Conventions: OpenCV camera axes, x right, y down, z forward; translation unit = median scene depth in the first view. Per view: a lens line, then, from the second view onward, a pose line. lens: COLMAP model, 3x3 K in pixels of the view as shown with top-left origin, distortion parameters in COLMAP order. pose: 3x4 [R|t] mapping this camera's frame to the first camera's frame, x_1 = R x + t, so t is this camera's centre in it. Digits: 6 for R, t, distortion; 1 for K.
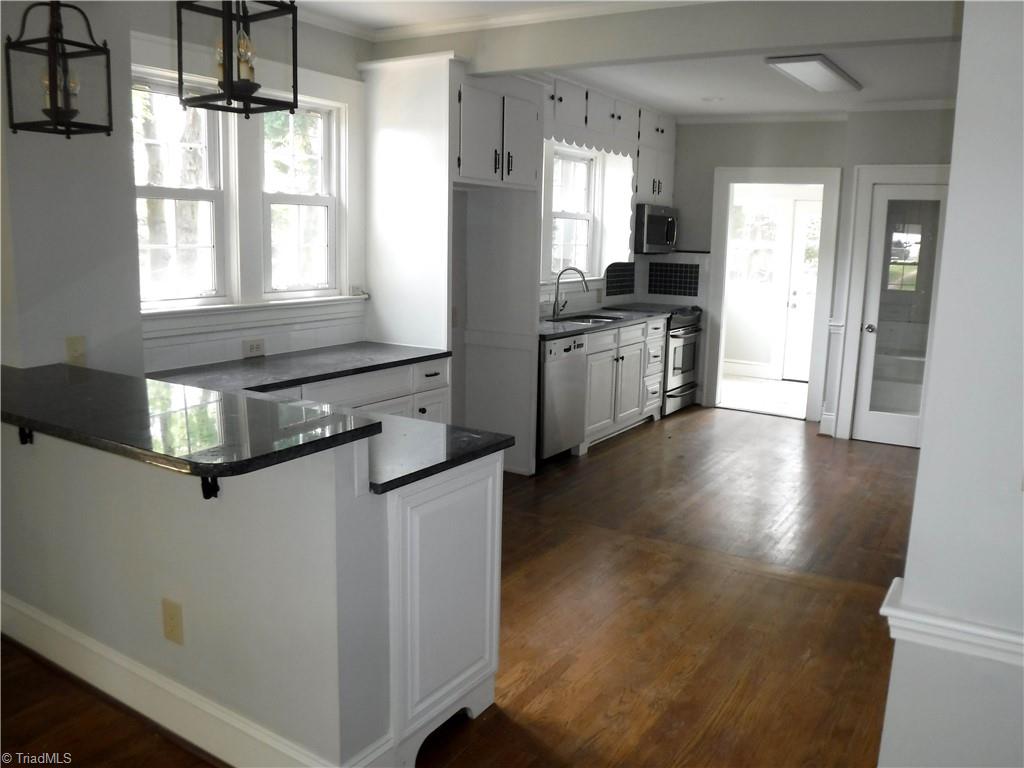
lens RADIAL K [[840.8, 0, 512.0], [0, 840.8, 384.0], [0, 0, 1]] dist [-0.112610, 0.054728]
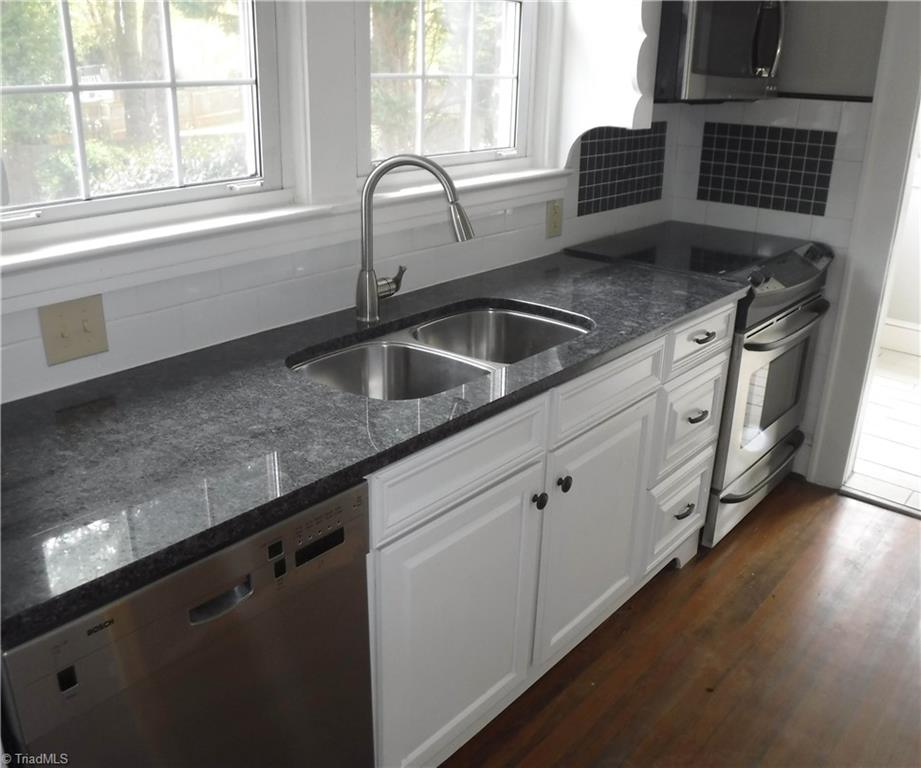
lens RADIAL K [[874.3, 0, 460.5], [0, 874.3, 384.0], [0, 0, 1]] dist [-0.070972, -0.000002]
pose [[0.992264, 0.046608, -0.115068, 0.106464], [-0.025530, 0.983649, 0.178276, -0.096971], [0.121496, -0.173959, 0.977229, 0.587149]]
